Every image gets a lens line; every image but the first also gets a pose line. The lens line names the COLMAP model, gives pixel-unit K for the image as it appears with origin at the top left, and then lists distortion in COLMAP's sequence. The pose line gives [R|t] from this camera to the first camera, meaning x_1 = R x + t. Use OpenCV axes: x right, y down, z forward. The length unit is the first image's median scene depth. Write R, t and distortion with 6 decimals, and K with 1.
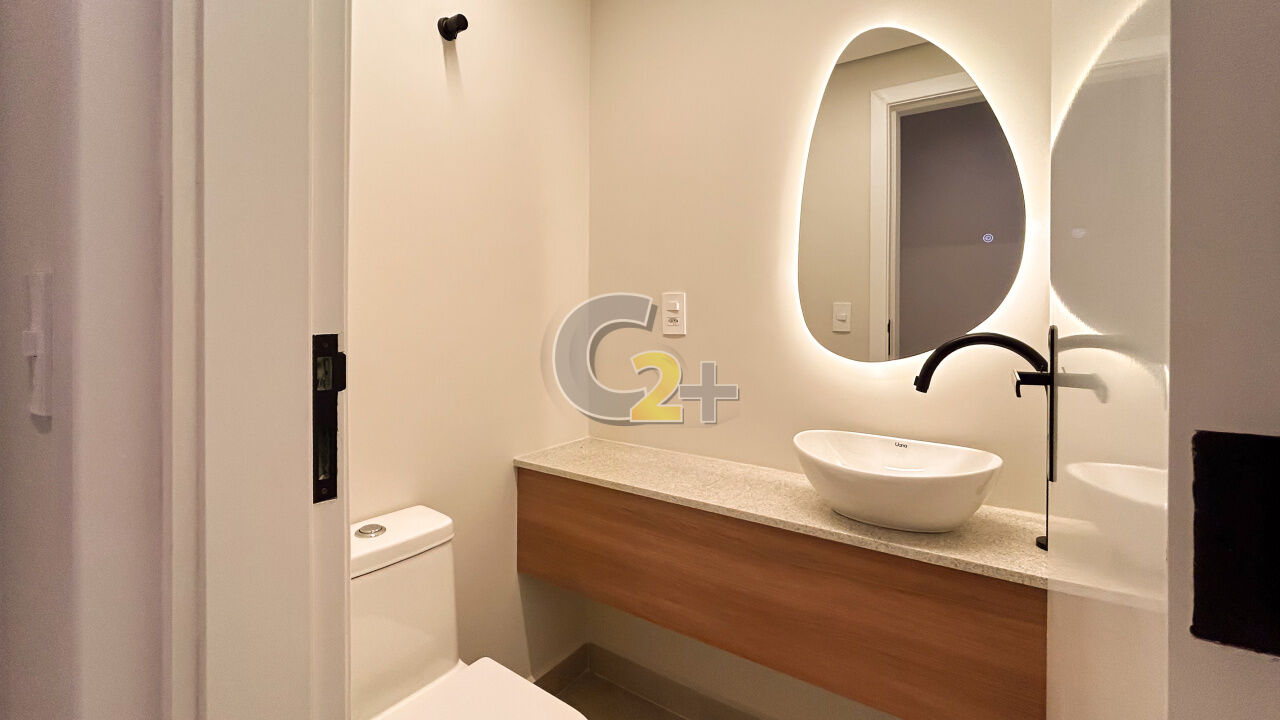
lens RADIAL K [[522.4, 0, 657.2], [0, 522.4, 316.6], [0, 0, 1]] dist [-0.002429, -0.000049]
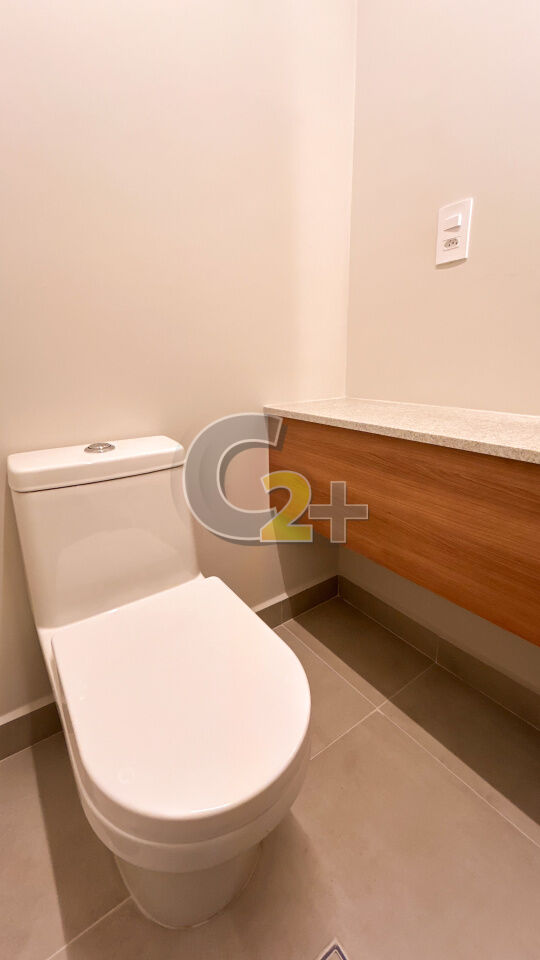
lens RADIAL K [[391.8, 0, 267.0], [0, 391.8, 480.1], [0, 0, 1]] dist [-0.002429, -0.000049]
pose [[0.932848, 0.083639, -0.350427, 0.010373], [0.037171, 0.945143, 0.324535, 0.194673], [0.358348, -0.315767, 0.878566, 0.352928]]
